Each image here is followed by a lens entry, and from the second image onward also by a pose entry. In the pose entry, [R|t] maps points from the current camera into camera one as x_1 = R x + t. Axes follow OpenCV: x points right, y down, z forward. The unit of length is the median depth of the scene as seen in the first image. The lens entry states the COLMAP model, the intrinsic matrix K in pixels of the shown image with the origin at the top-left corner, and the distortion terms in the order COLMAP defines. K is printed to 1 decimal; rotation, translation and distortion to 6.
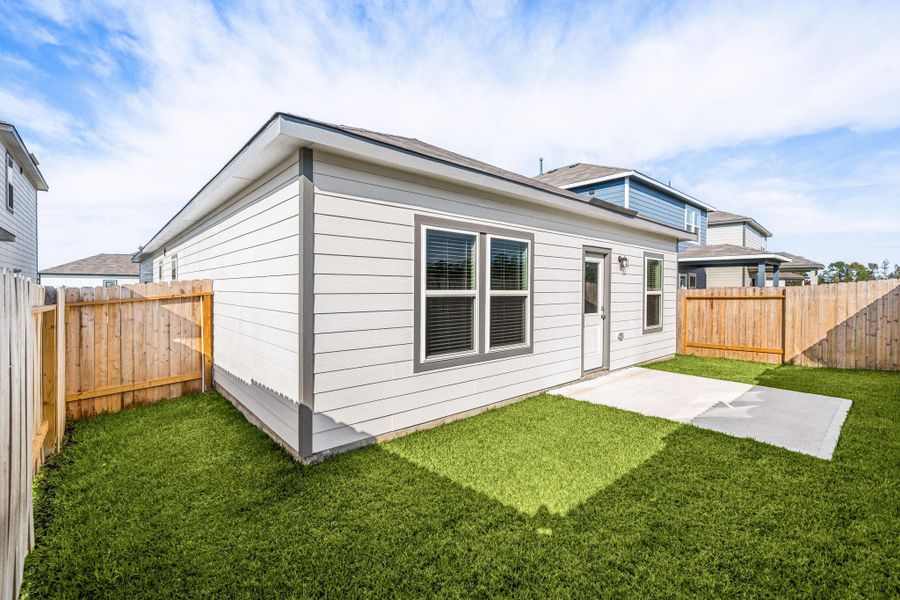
lens RADIAL K [[387.4, 0, 450.0], [0, 387.4, 300.0], [0, 0, 1]] dist [-0.000351, -0.000005]
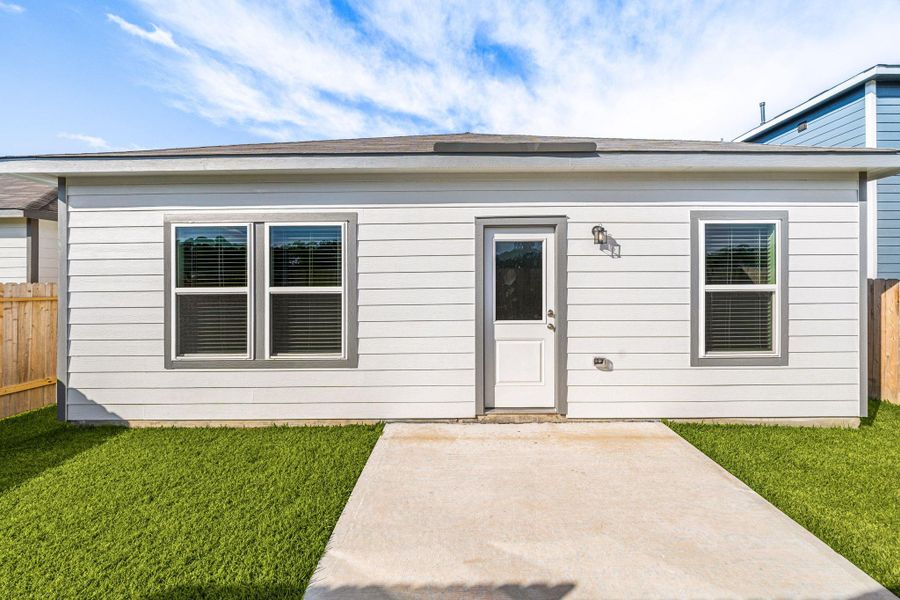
lens RADIAL K [[303.0, 0, 451.1], [0, 303.0, 292.5], [0, 0, 1]] dist [0.000913, 0.000134]
pose [[0.747005, 0.002240, -0.664814, 0.705635], [-0.006836, 0.999967, -0.004313, -0.010886], [0.664783, 0.007766, 0.746996, 0.630994]]
